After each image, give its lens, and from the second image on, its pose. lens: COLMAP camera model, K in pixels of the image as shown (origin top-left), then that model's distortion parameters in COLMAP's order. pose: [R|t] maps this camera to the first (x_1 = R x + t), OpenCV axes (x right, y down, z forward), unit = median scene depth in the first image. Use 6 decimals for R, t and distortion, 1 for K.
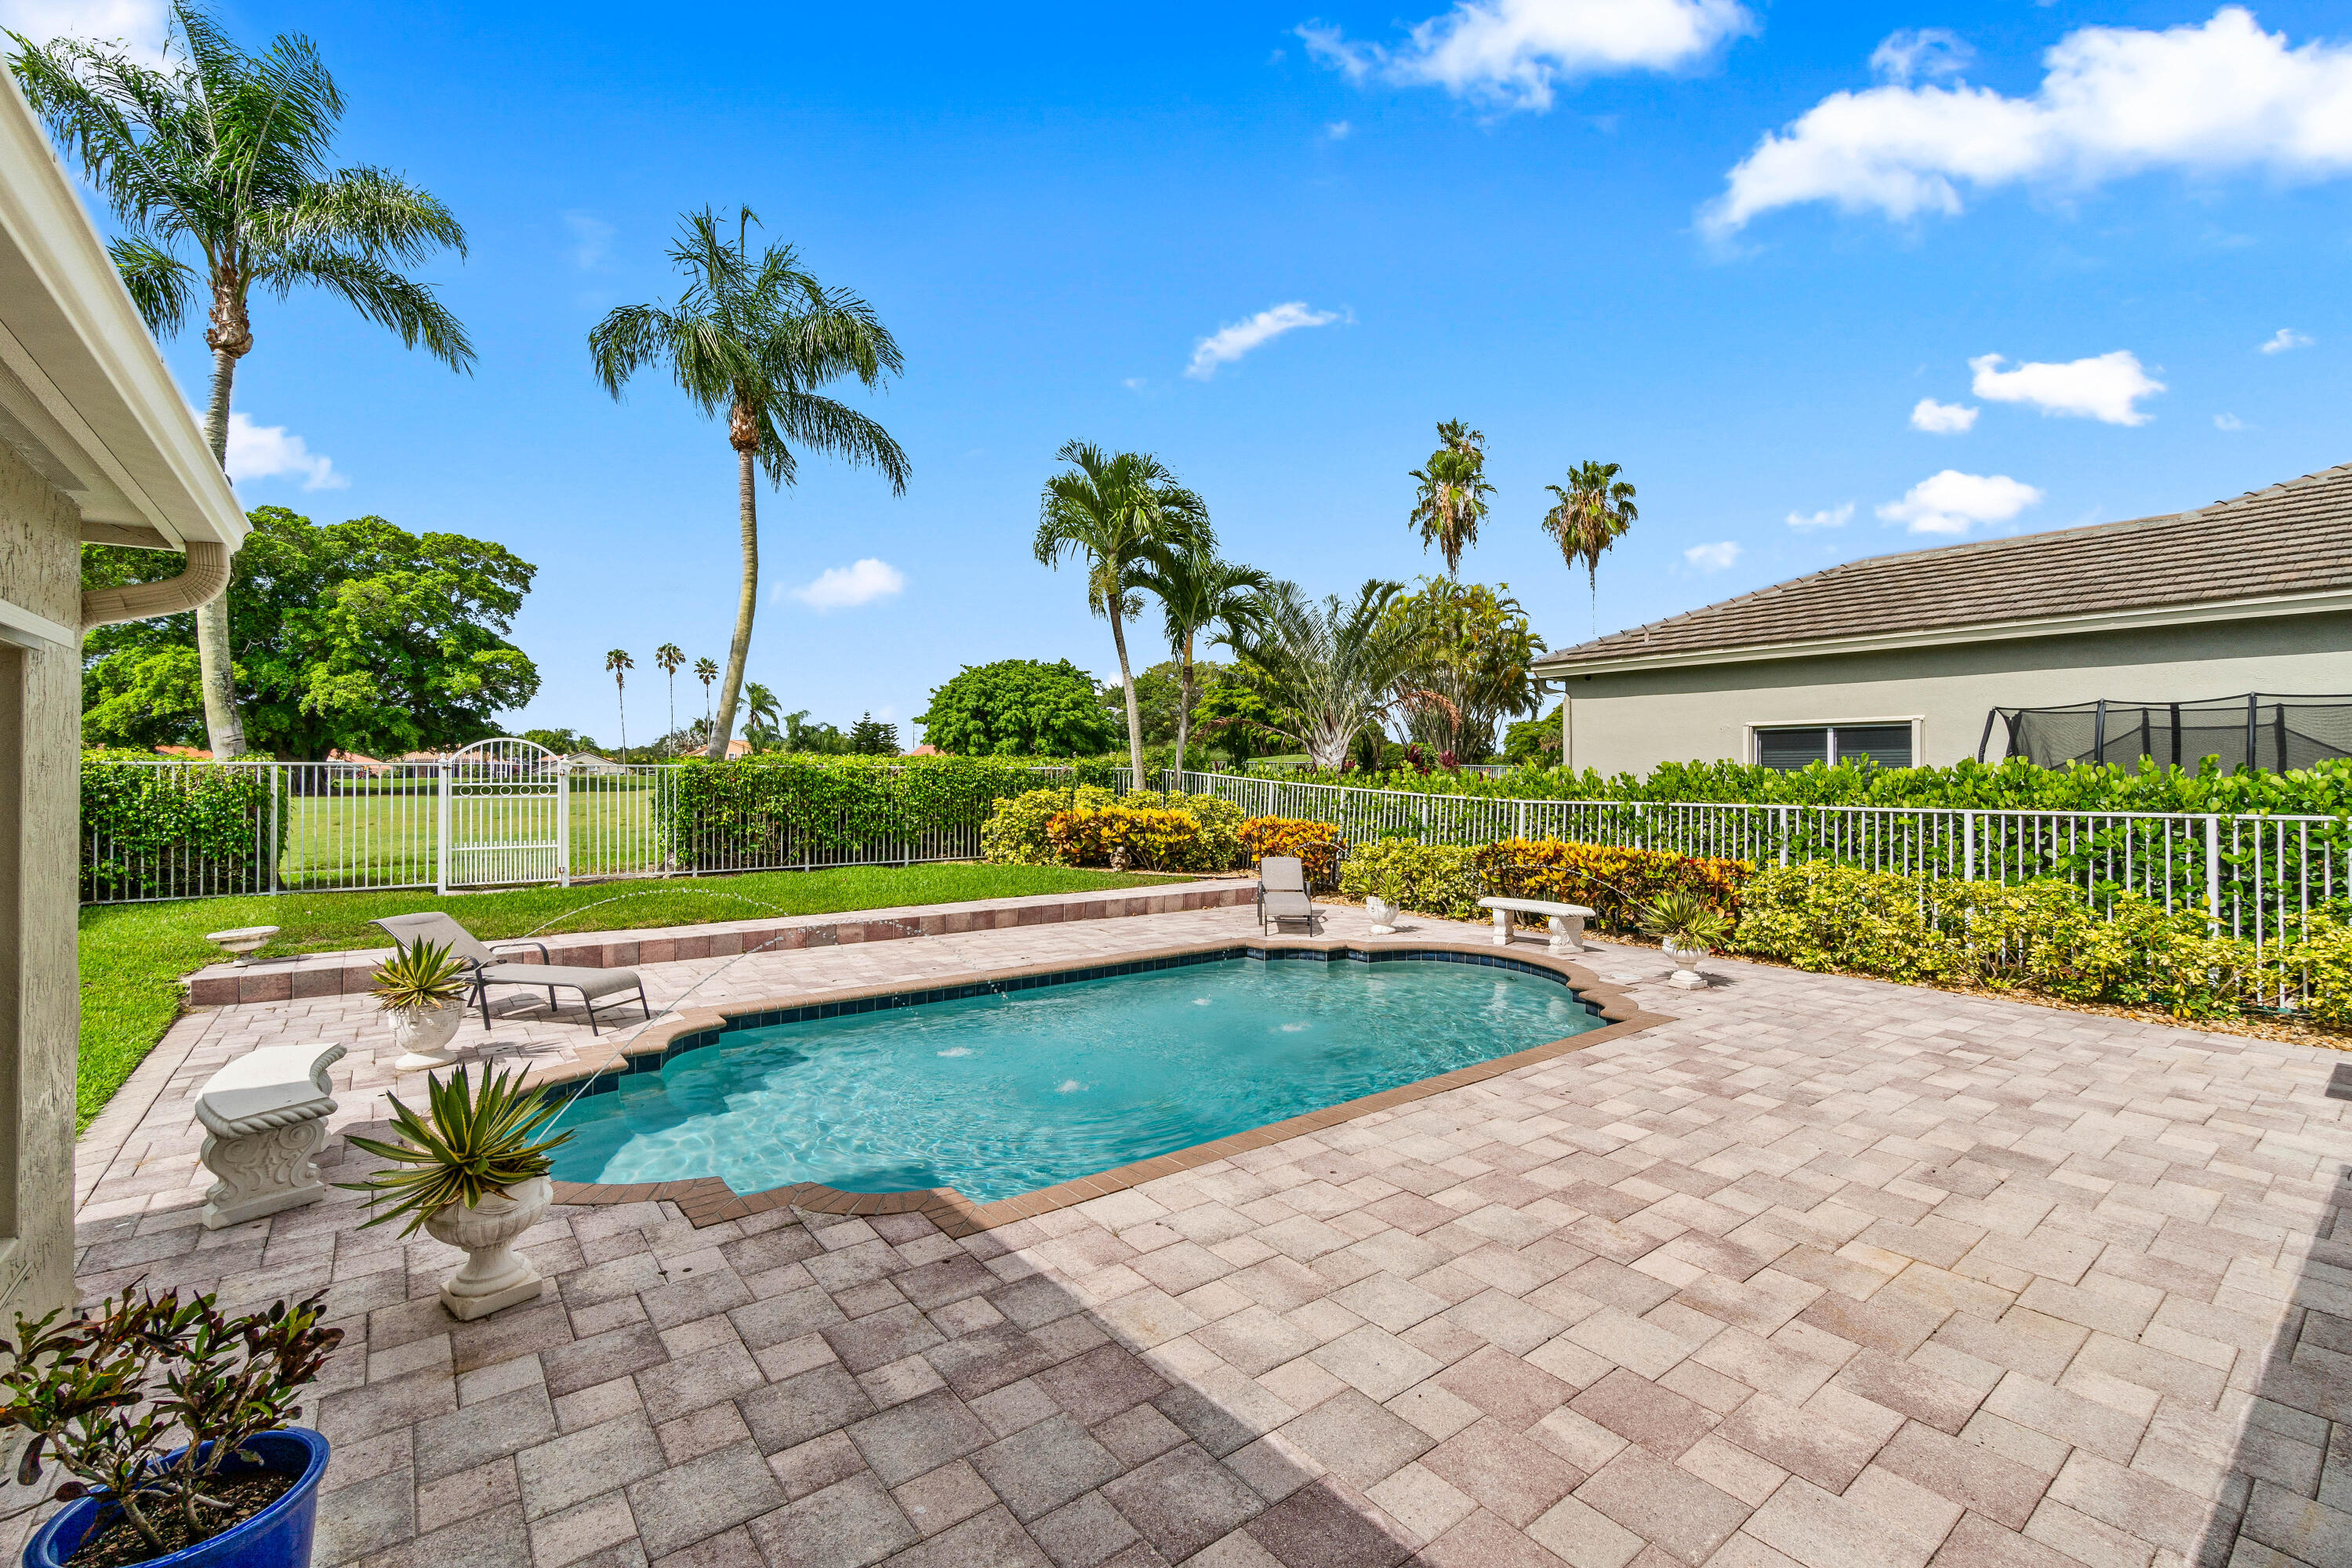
lens RADIAL K [[1029.4, 0, 1187.2], [0, 1029.4, 776.4], [0, 0, 1]] dist [-0.008109, 0.000685]
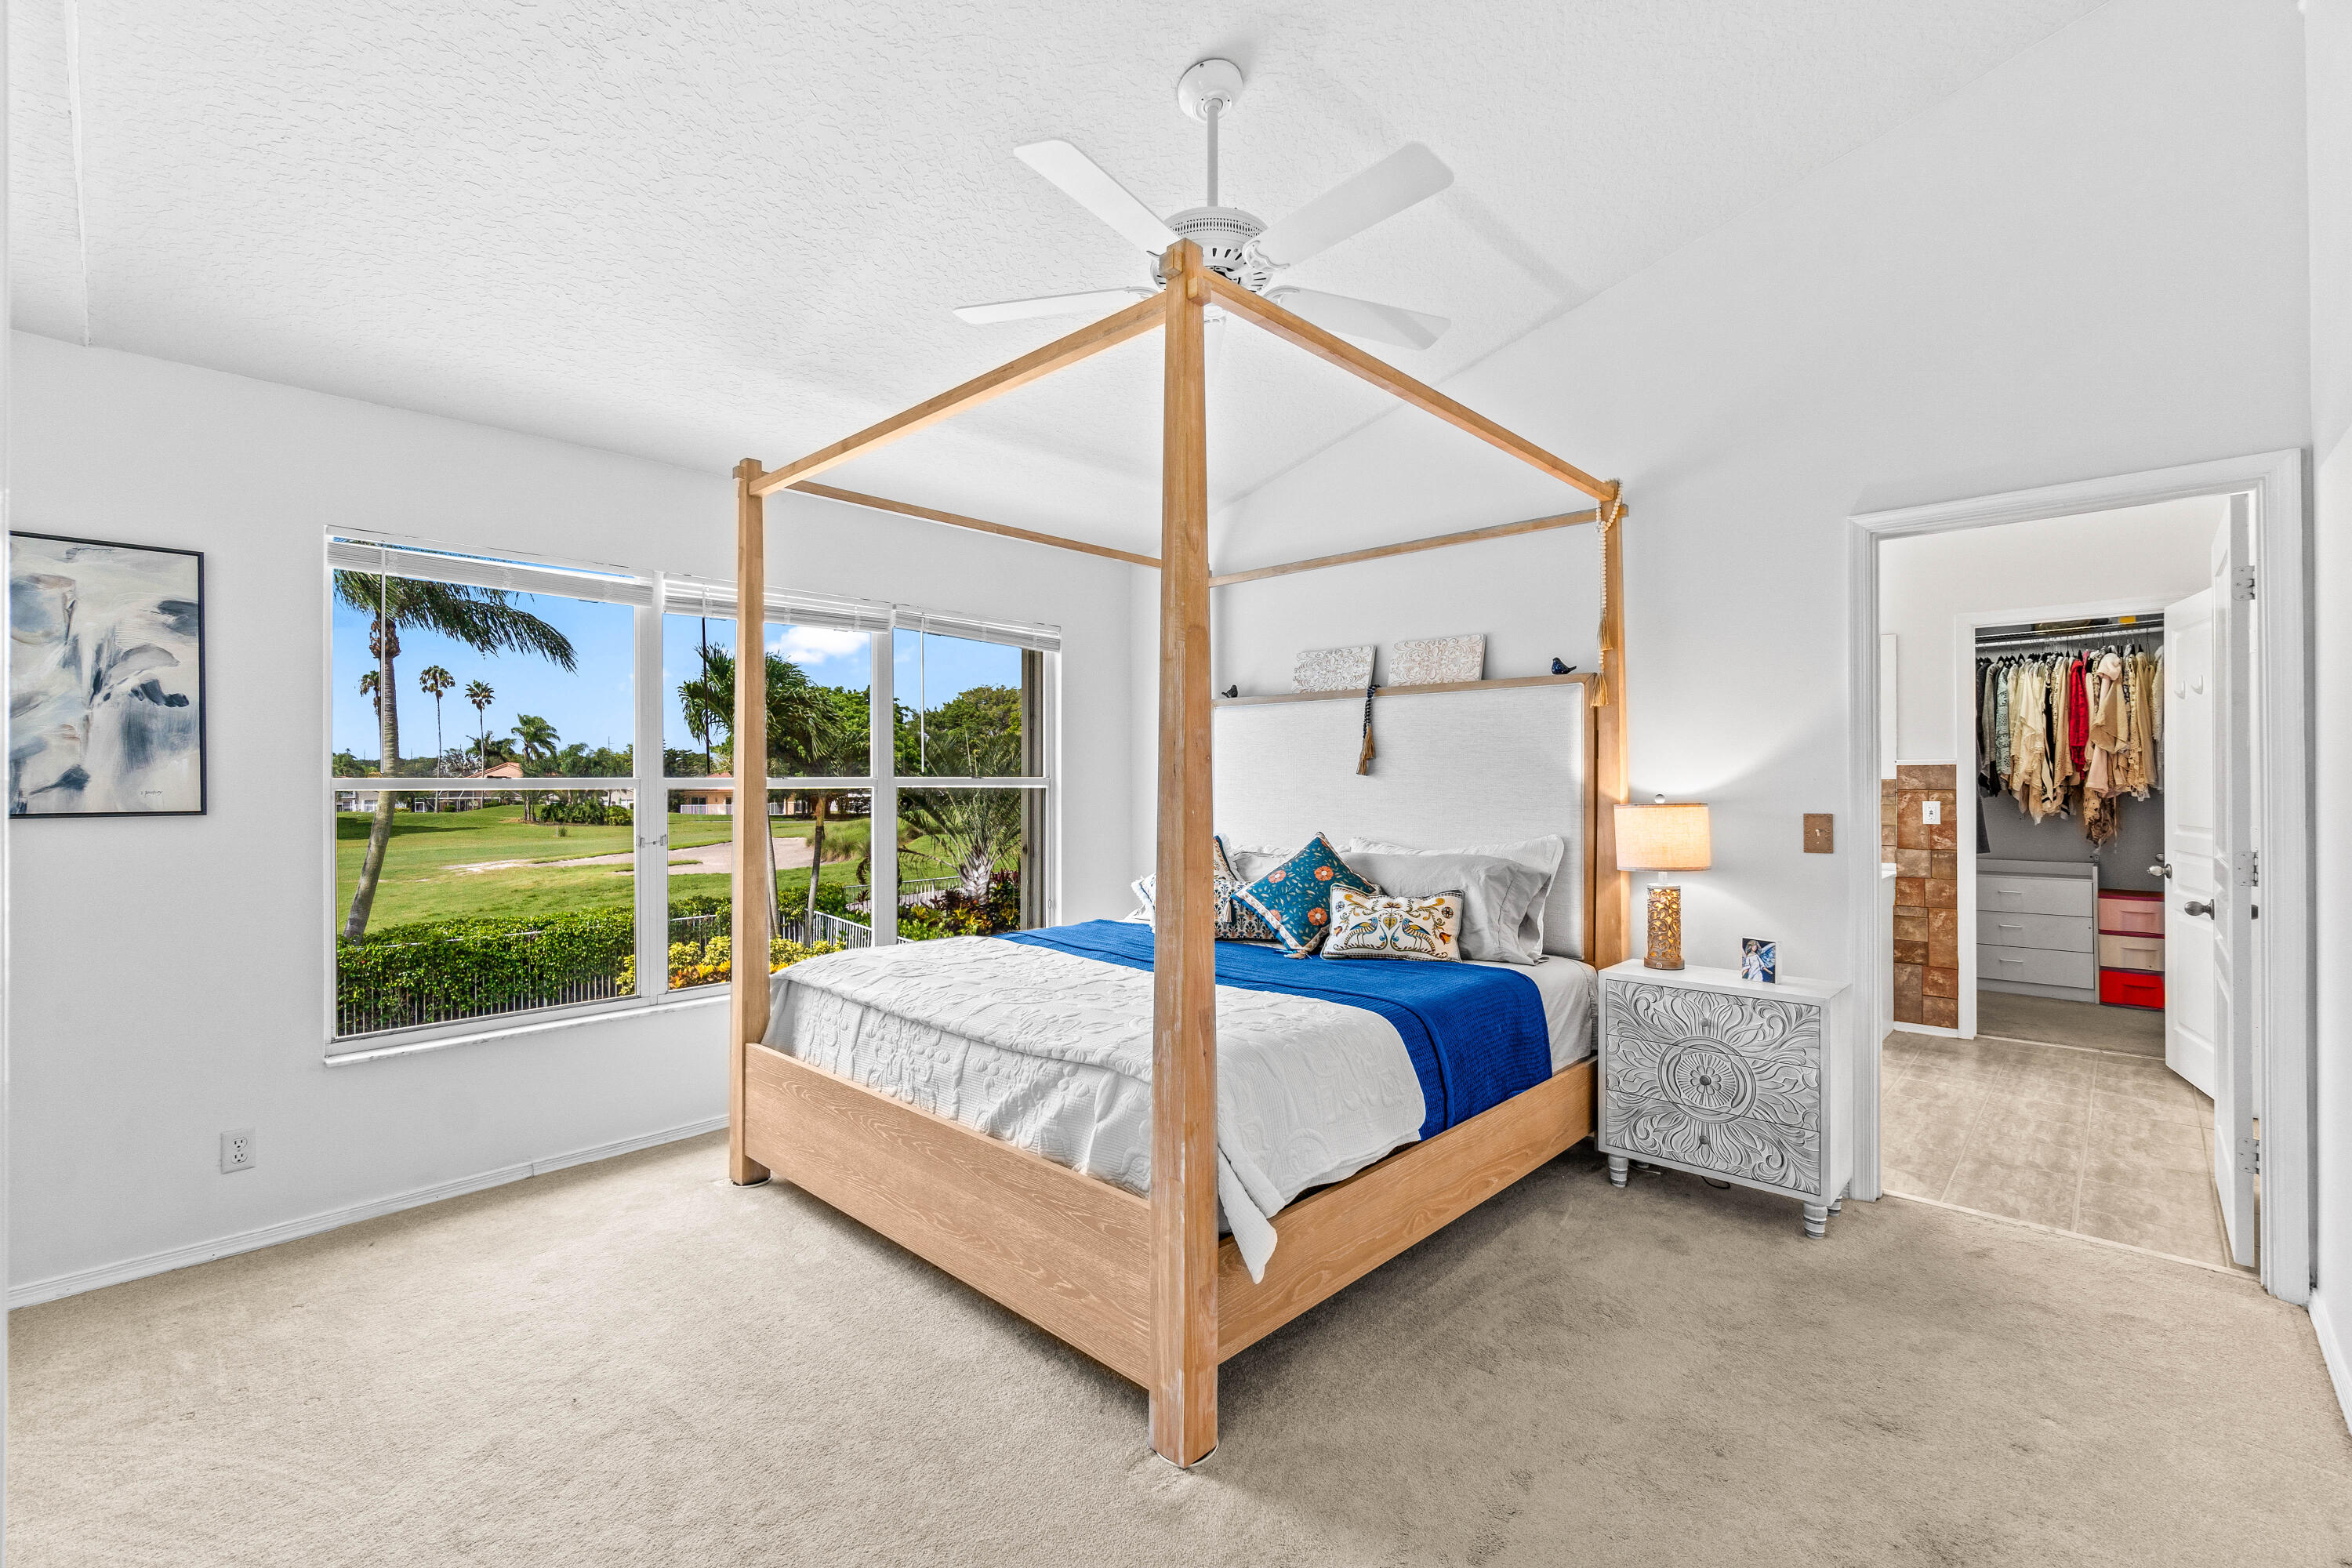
lens RADIAL K [[1039.4, 0, 1187.4], [0, 1039.4, 776.6], [0, 0, 1]] dist [-0.001997, 0.000228]
pose [[0.989959, -0.003245, 0.141321, 0.288975], [0.003117, 0.999995, 0.001127, -0.190142], [-0.141324, -0.000676, 0.989963, -0.264215]]
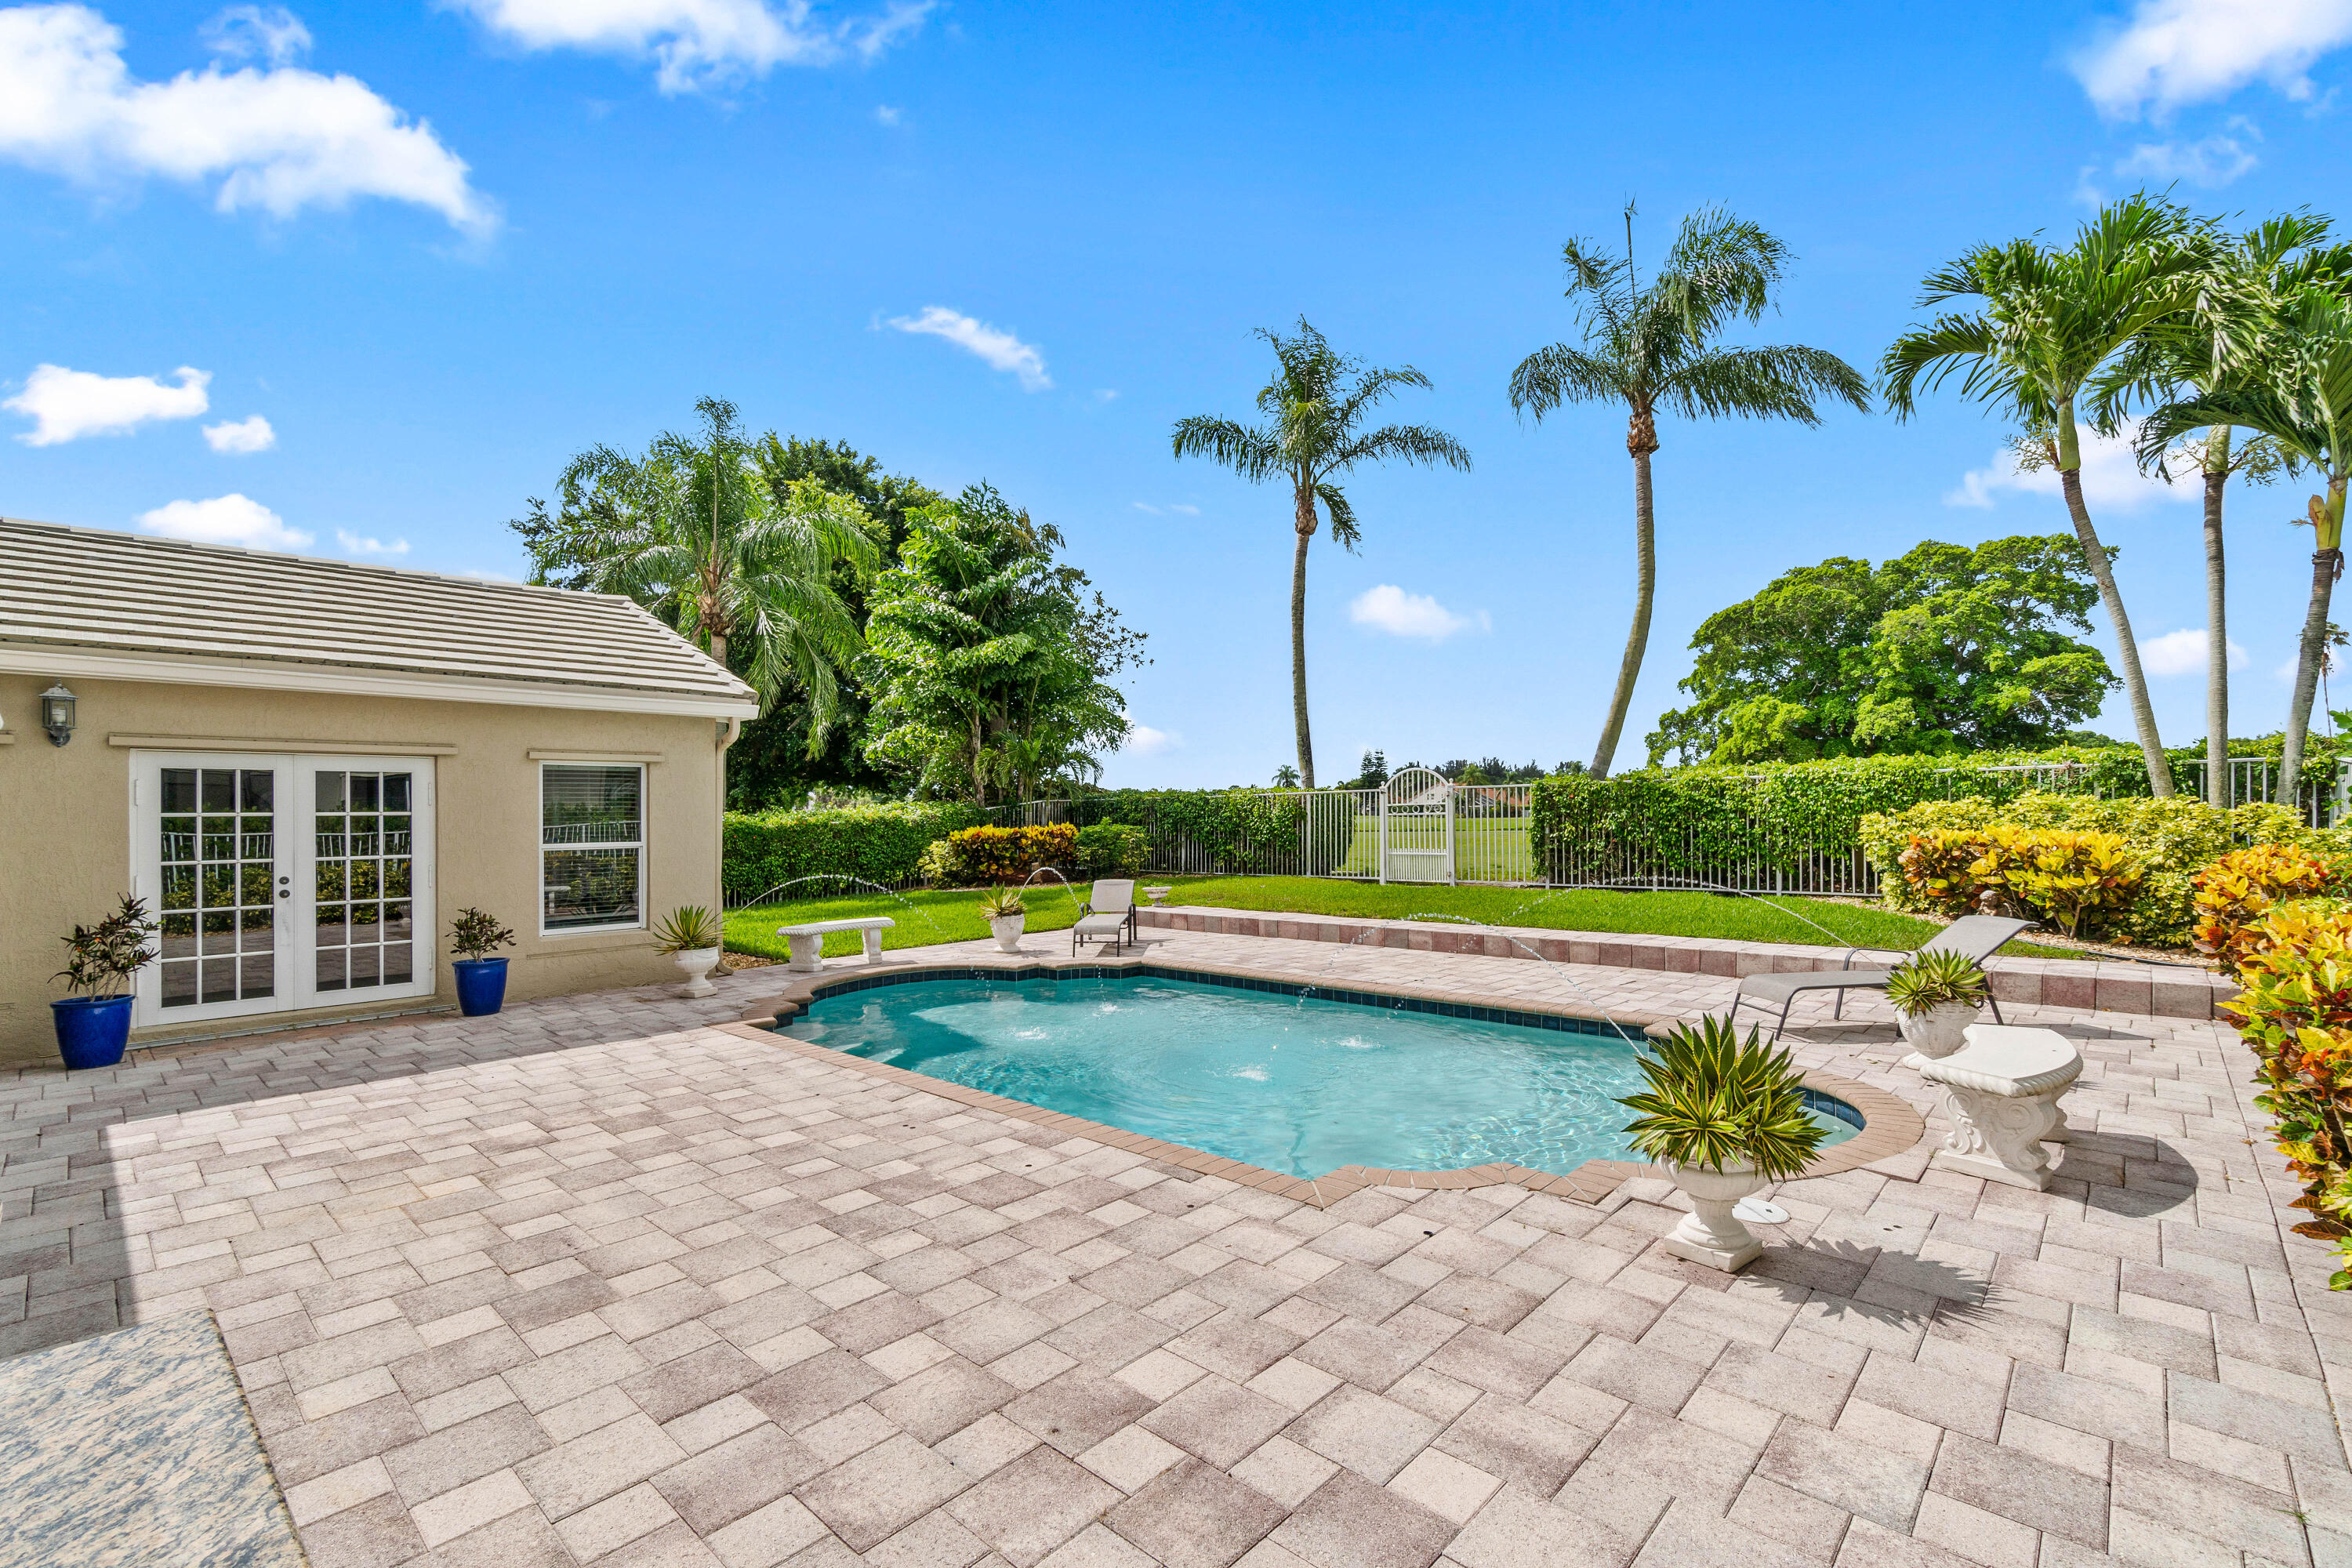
lens RADIAL K [[1044.6, 0, 1152.0], [0, 1044.6, 817.1], [0, 0, 1]] dist [-0.001910, -0.000405]
pose [[0.134103, -0.003122, -0.990962, 0.500684], [0.017929, 0.999839, -0.000724, 0.015644], [0.990805, -0.017670, 0.134137, 0.418754]]
